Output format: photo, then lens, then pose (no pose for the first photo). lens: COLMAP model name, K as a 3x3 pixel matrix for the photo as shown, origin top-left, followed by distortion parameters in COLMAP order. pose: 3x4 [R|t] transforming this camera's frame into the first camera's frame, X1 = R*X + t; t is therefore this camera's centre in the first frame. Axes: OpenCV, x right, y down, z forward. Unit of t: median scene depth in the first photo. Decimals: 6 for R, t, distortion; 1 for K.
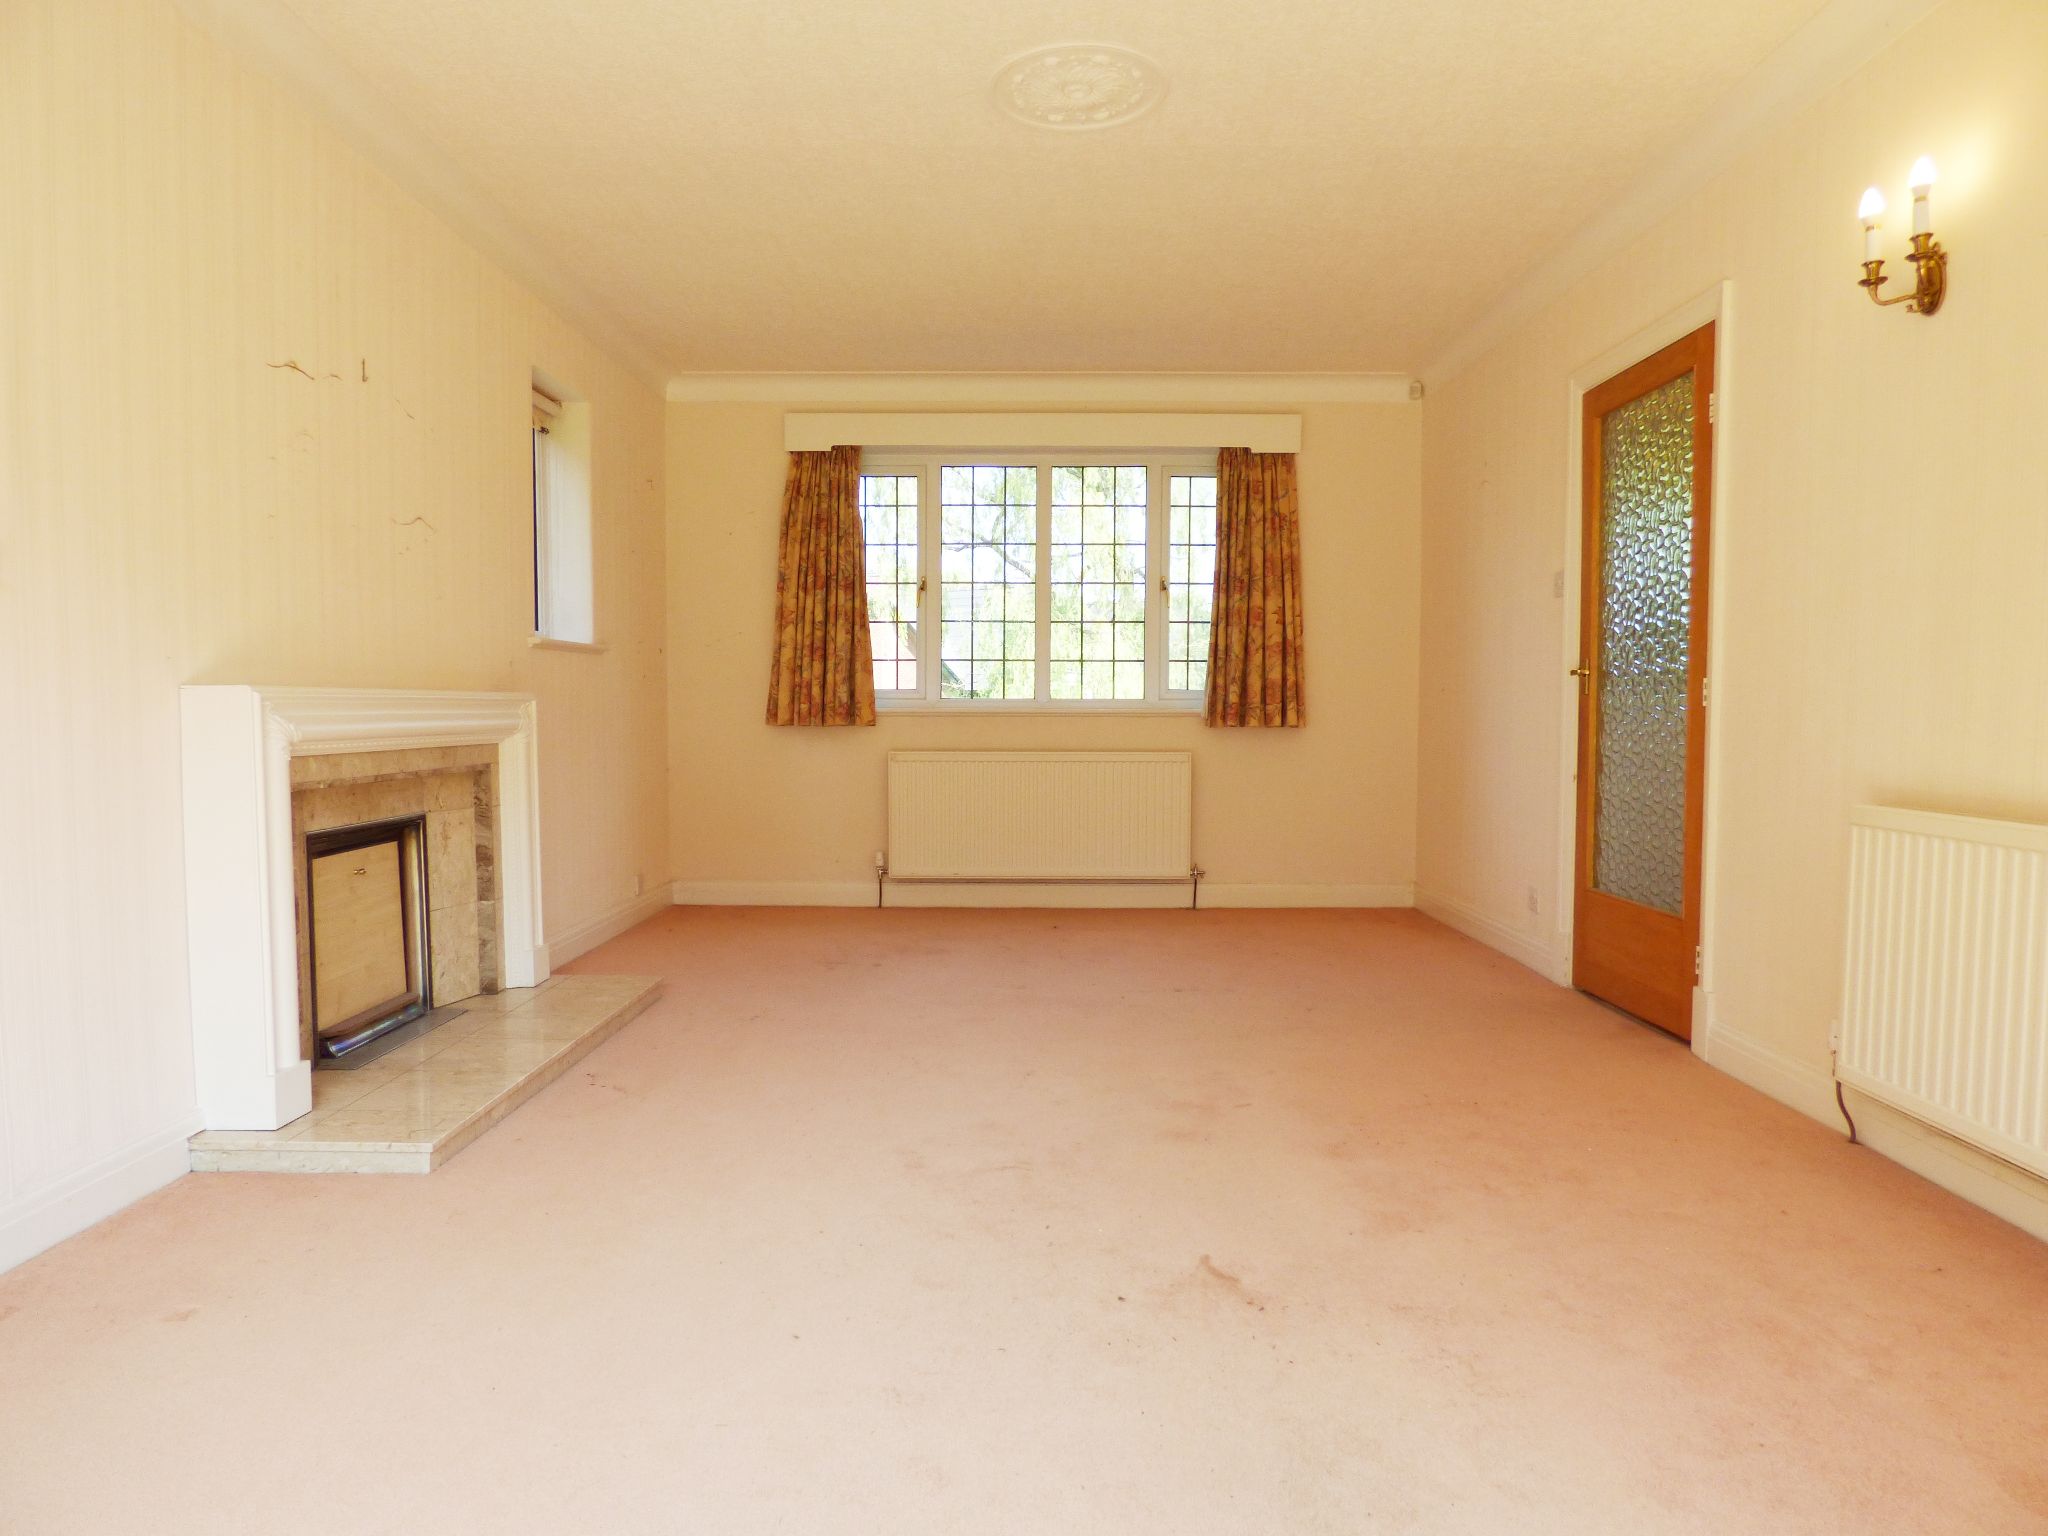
lens RADIAL K [[1255.7, 0, 1023.9], [0, 1255.7, 772.1], [0, 0, 1]] dist [-0.015387, 0.003874]
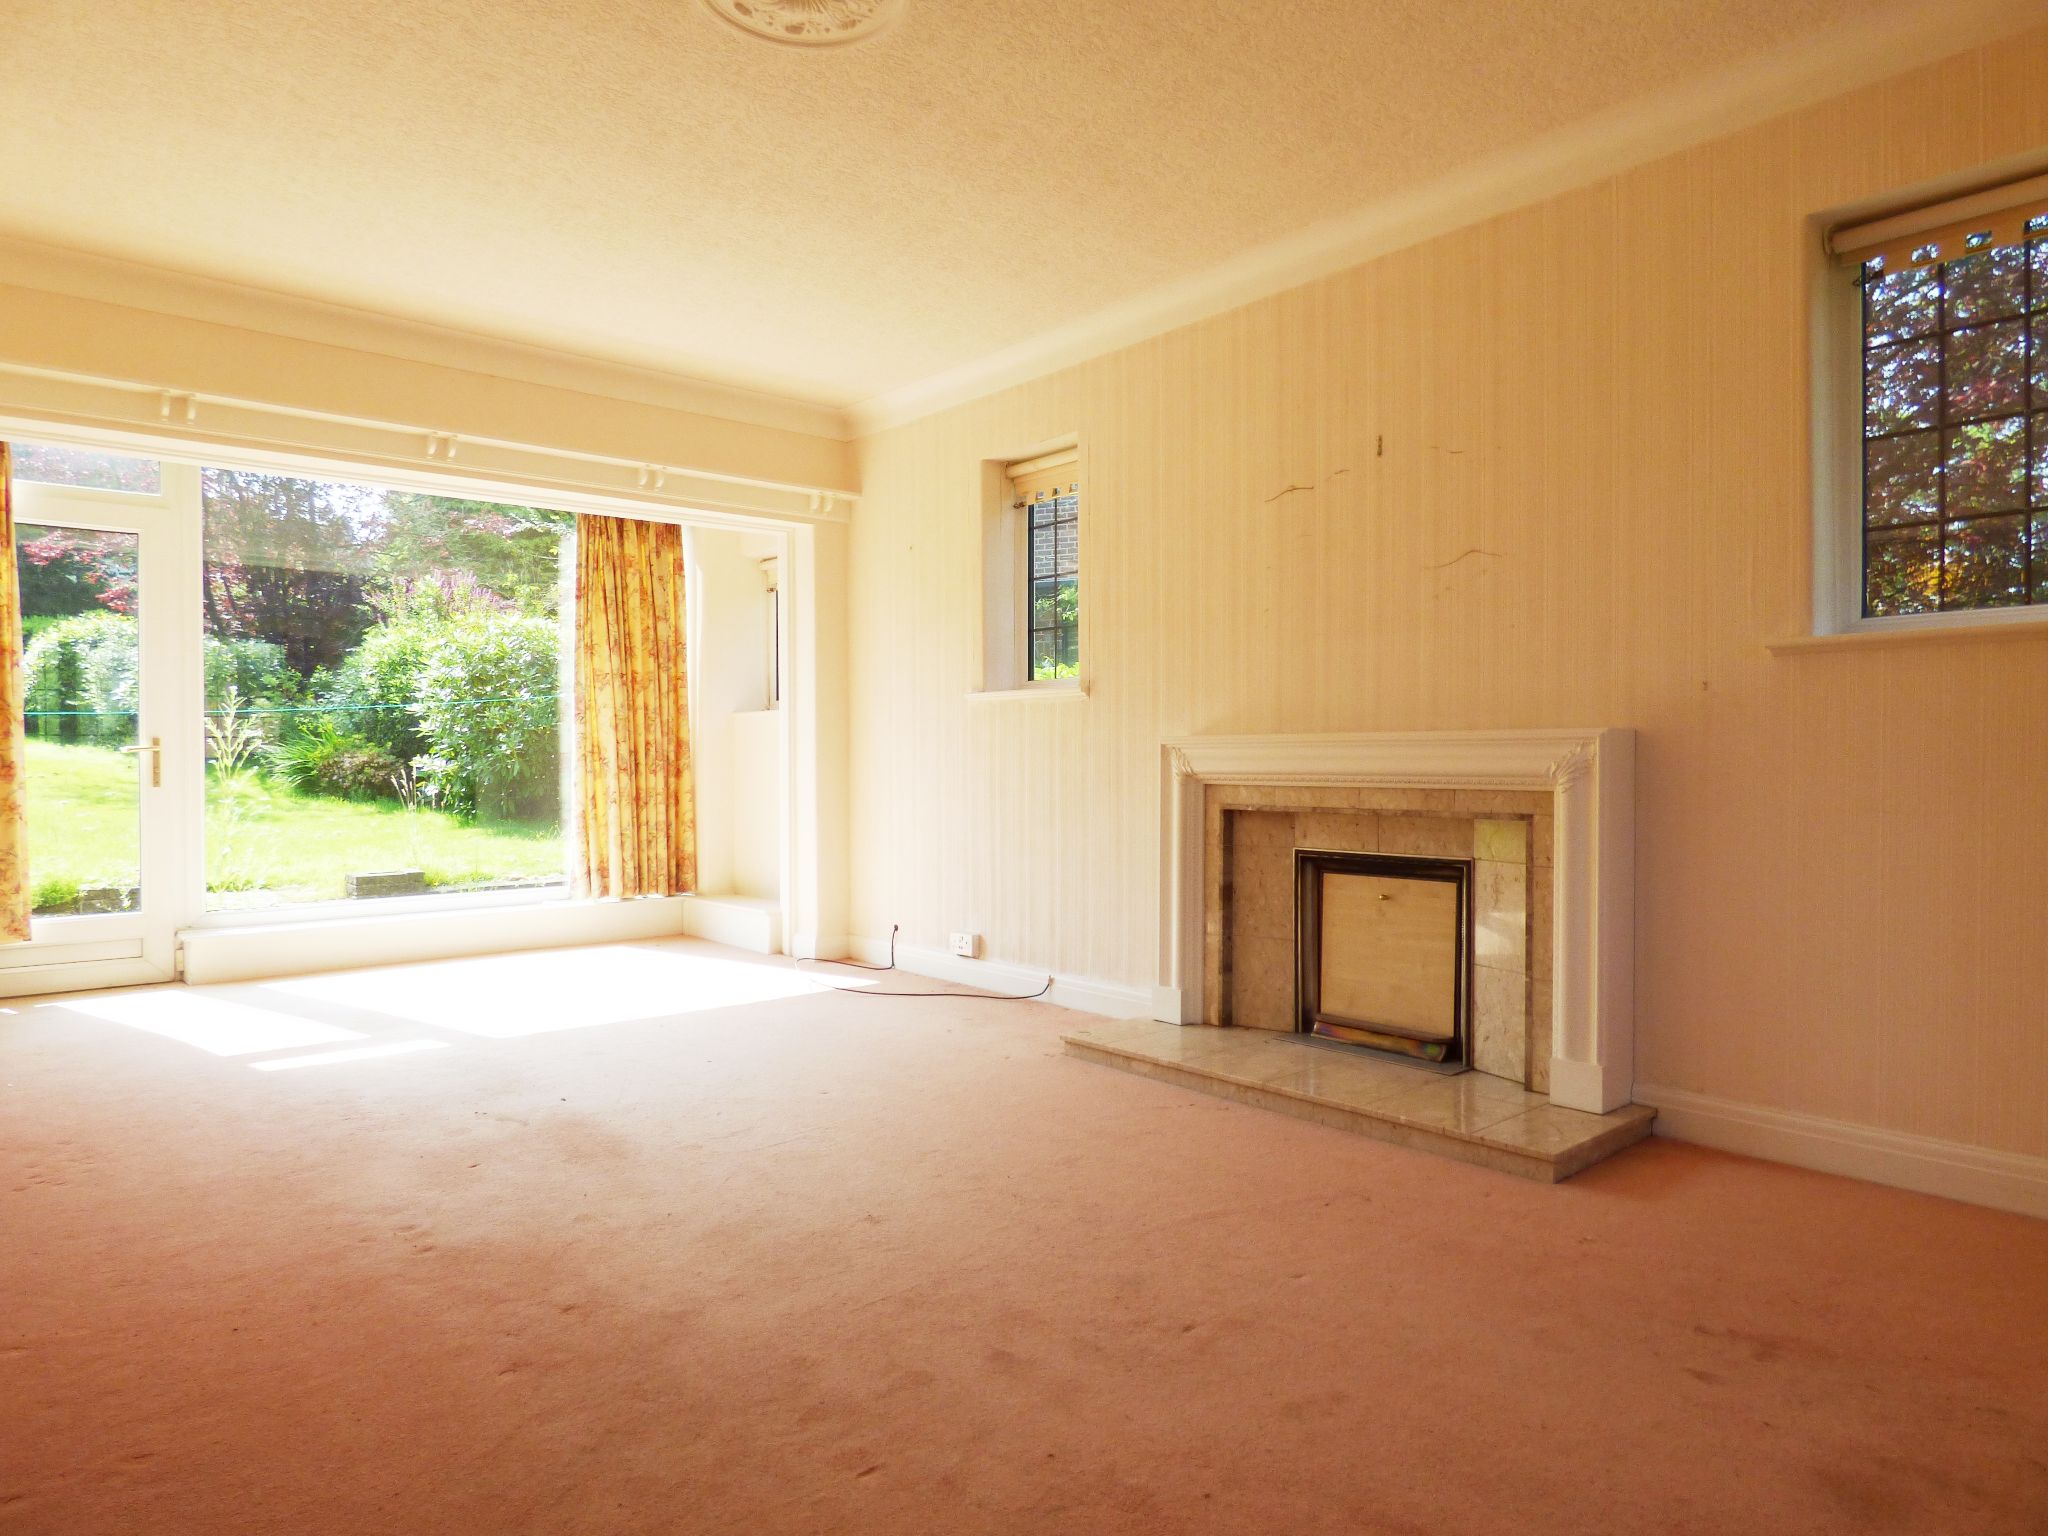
lens RADIAL K [[1255.7, 0, 1025.8], [0, 1255.7, 765.8], [0, 0, 1]] dist [-0.015387, 0.003874]
pose [[-0.738902, -0.000595, -0.673813, 0.434161], [-0.038971, 0.998363, 0.041854, -0.068028], [0.672685, 0.057185, -0.737715, 1.540616]]
